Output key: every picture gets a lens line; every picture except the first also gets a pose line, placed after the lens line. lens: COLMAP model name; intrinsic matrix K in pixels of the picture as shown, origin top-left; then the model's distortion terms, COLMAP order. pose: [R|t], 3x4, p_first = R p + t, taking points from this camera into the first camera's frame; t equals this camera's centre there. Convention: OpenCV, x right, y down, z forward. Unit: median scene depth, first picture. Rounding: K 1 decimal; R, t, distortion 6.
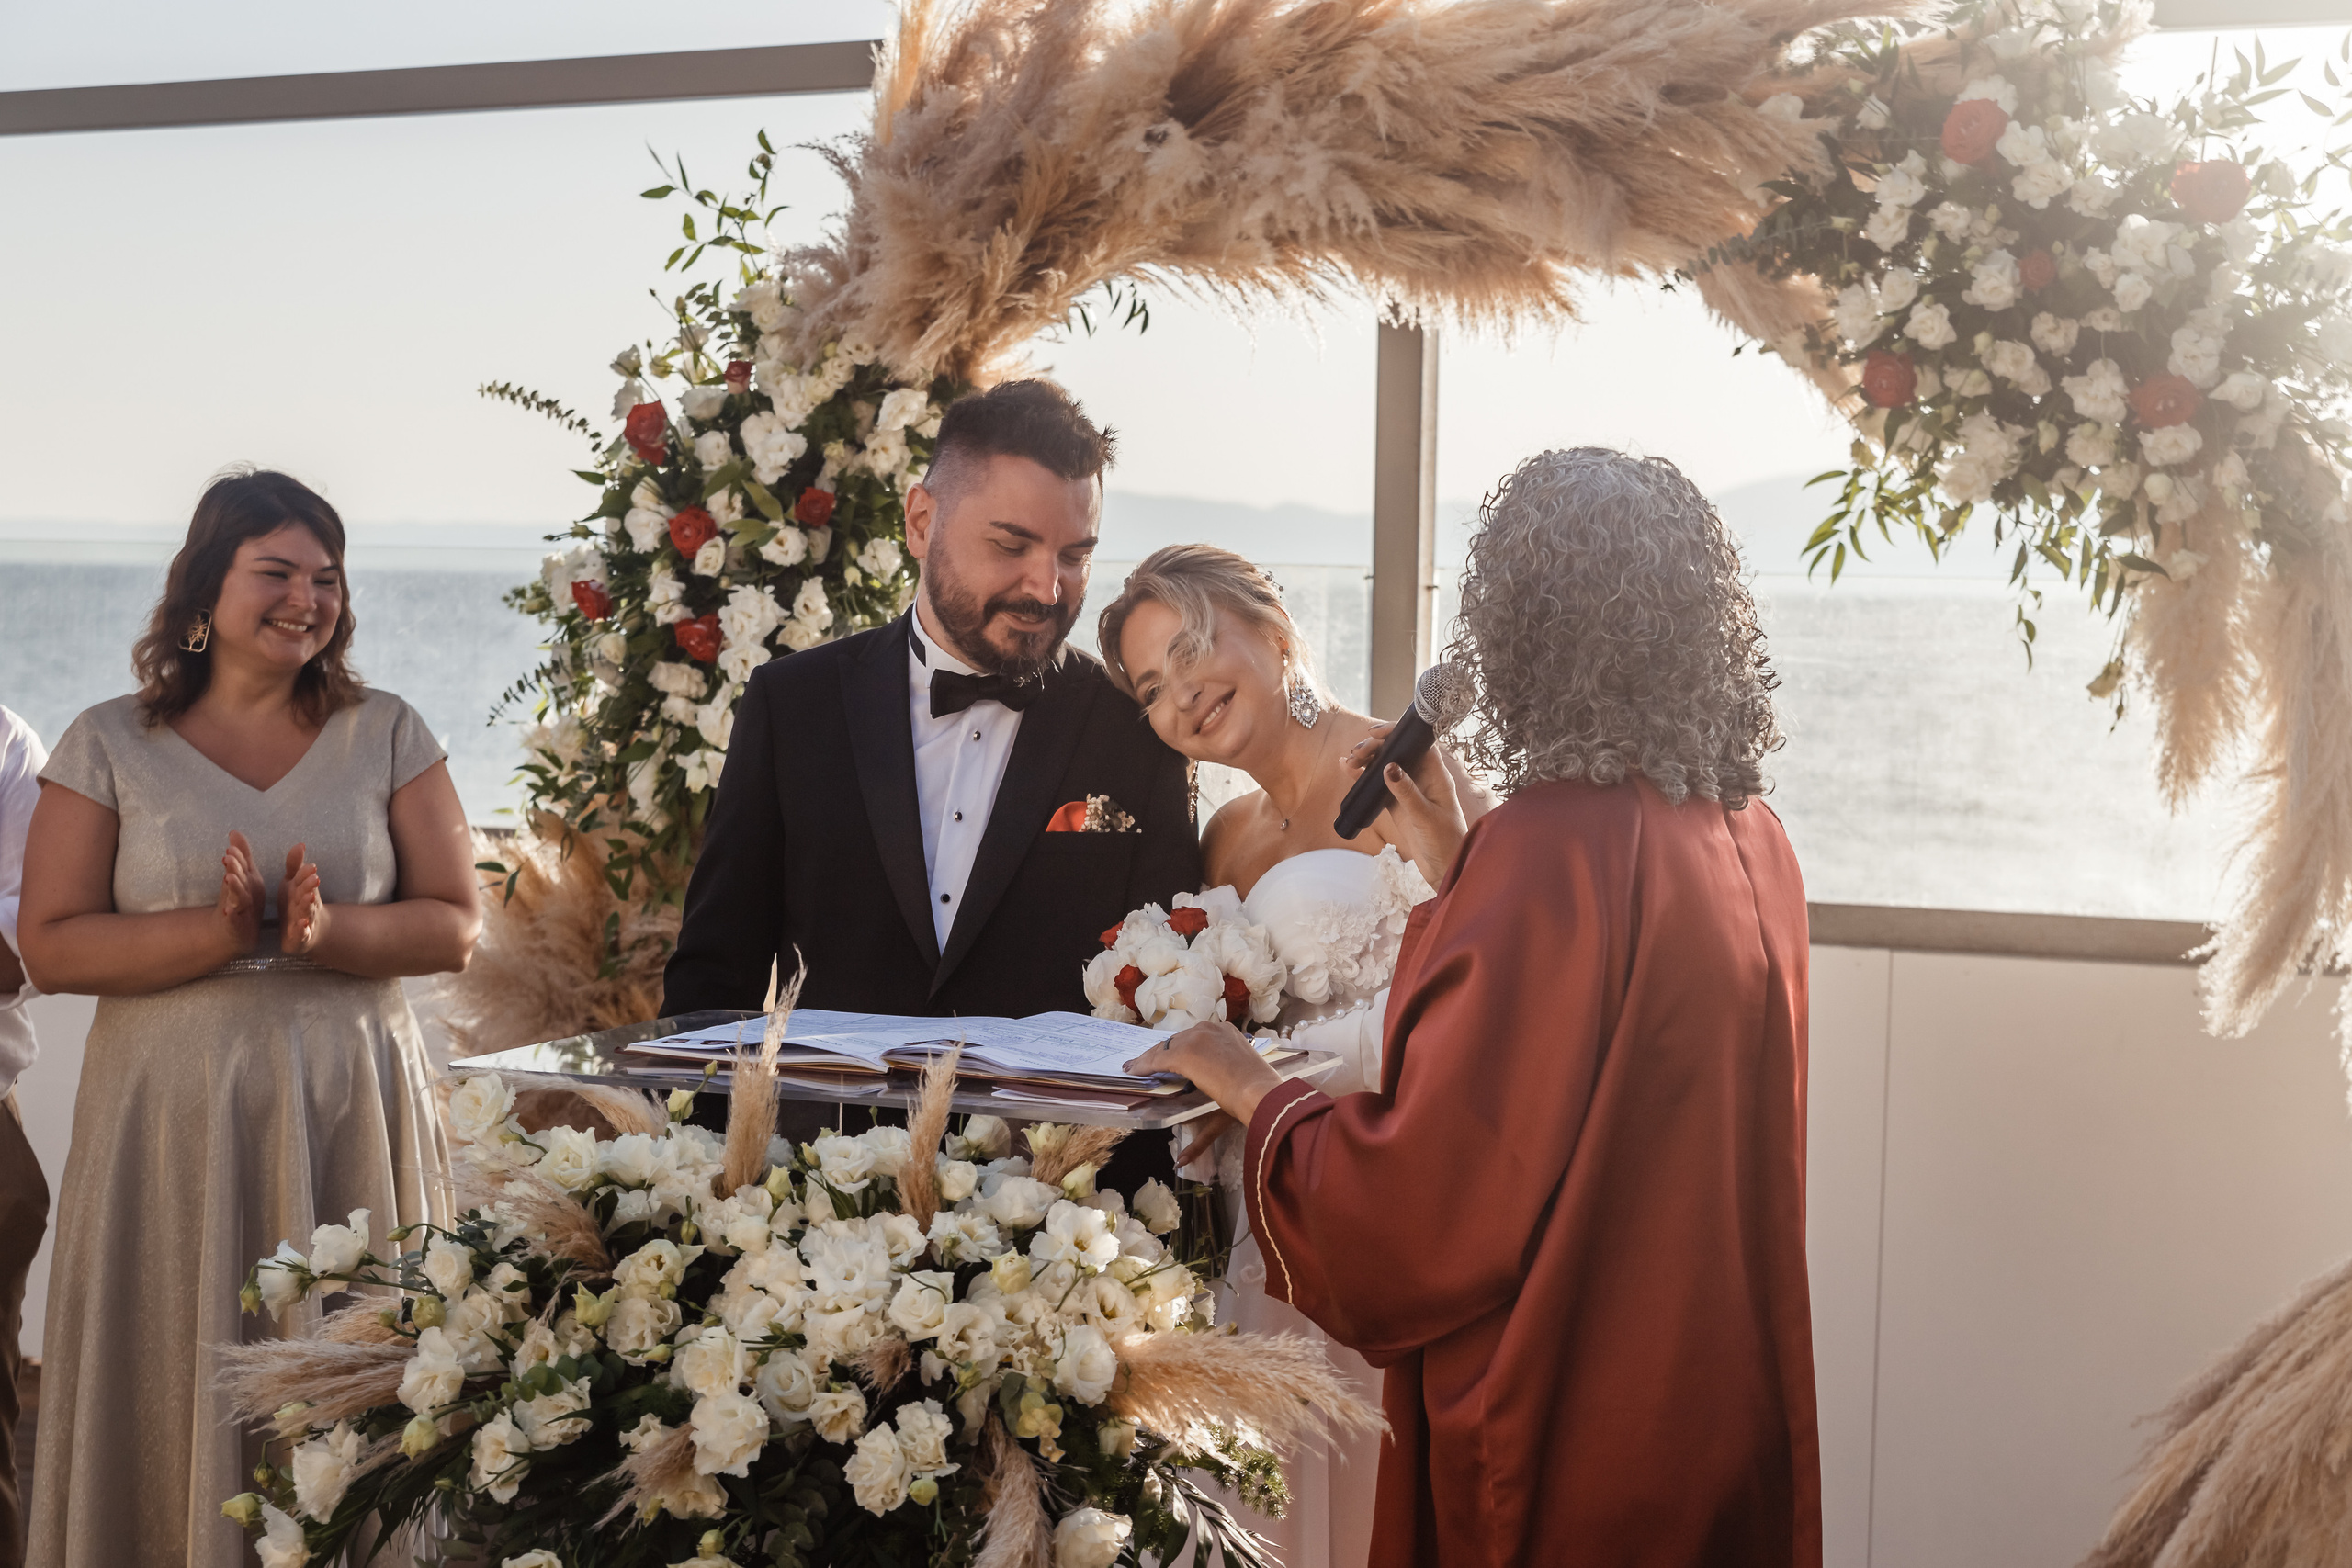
lens RADIAL K [[3731.0, 0, 1138.9], [0, 3731.0, 819.8], [0, 0, 1]] dist [-0.028183, 0.000000]
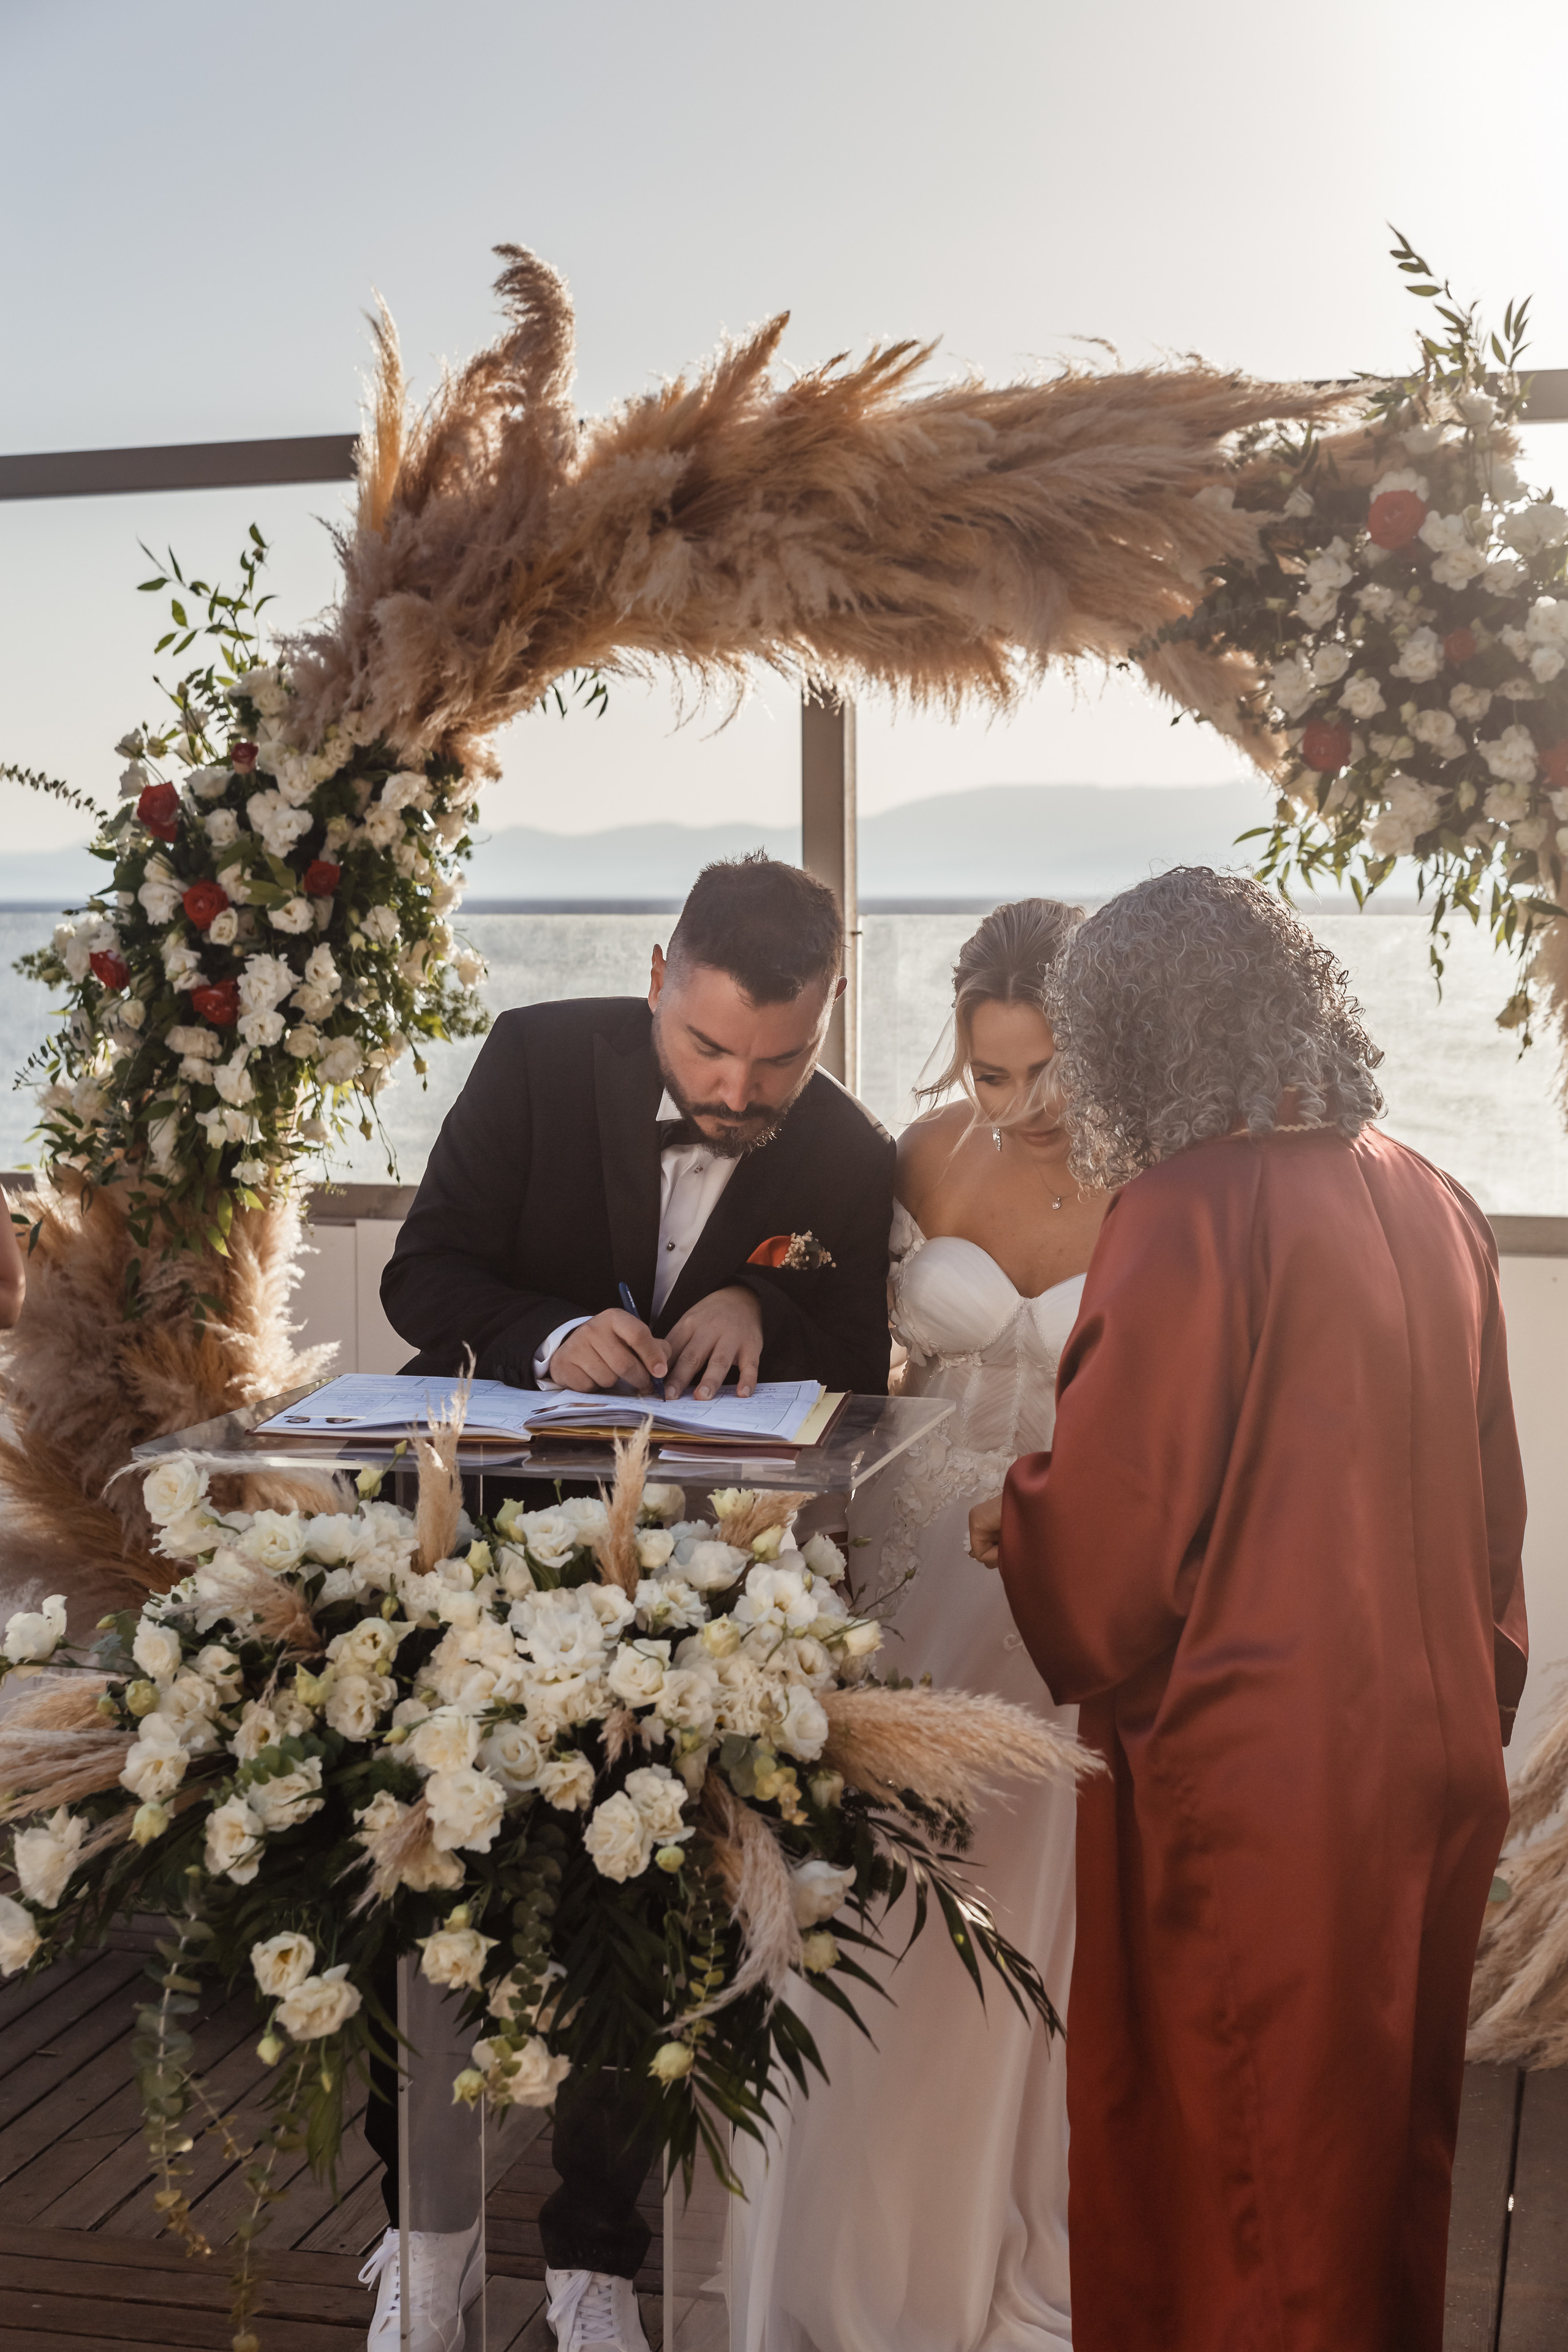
lens RADIAL K [[3249.3, 0, 793.1], [0, 3249.3, 1212.5], [0, 0, 1]] dist [-0.024104, 0.000000]
pose [[0.992417, -0.033555, 0.118244, -0.072496], [0.029608, 0.998949, 0.034975, -0.018037], [-0.119294, -0.031209, 0.992368, 0.057616]]
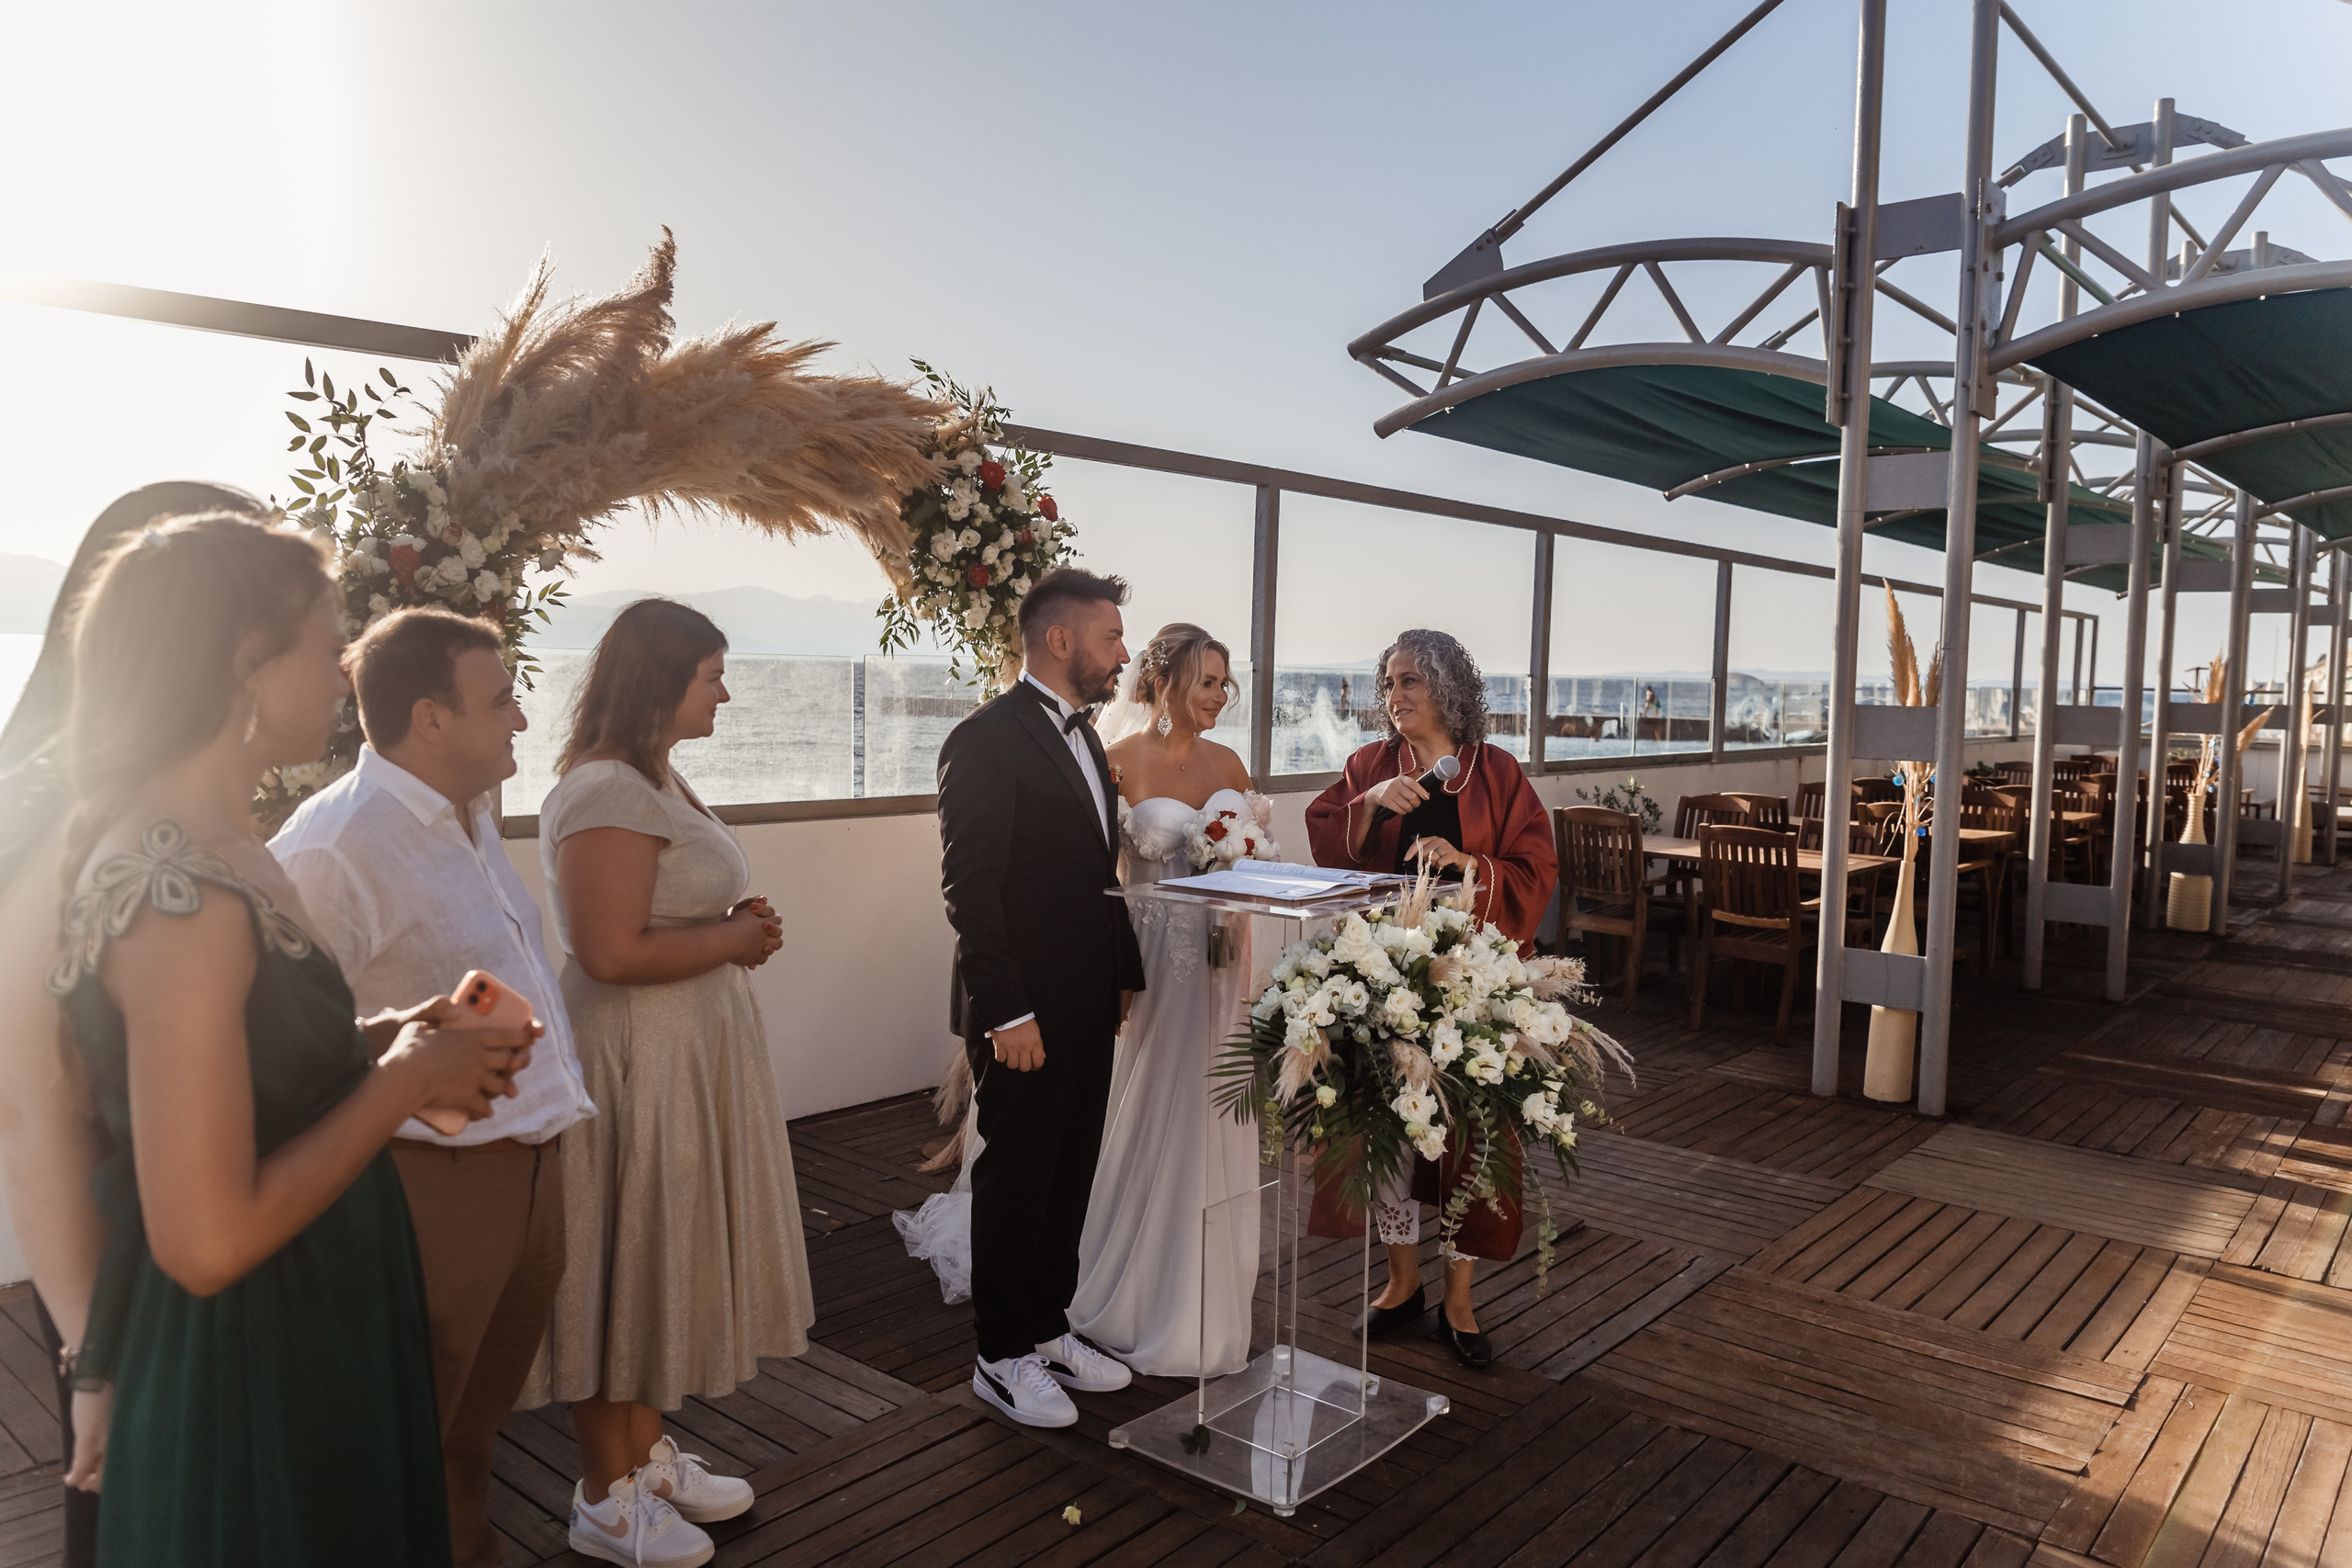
lens RADIAL K [[1602.1, 0, 1198.1], [0, 1602.1, 789.9], [0, 0, 1]] dist [-0.020340, 0.004667]
pose [[0.279208, -0.091640, 0.955848, -0.728041], [0.042480, 0.995640, 0.083046, -0.061125], [-0.959290, 0.017417, 0.281884, 0.570876]]
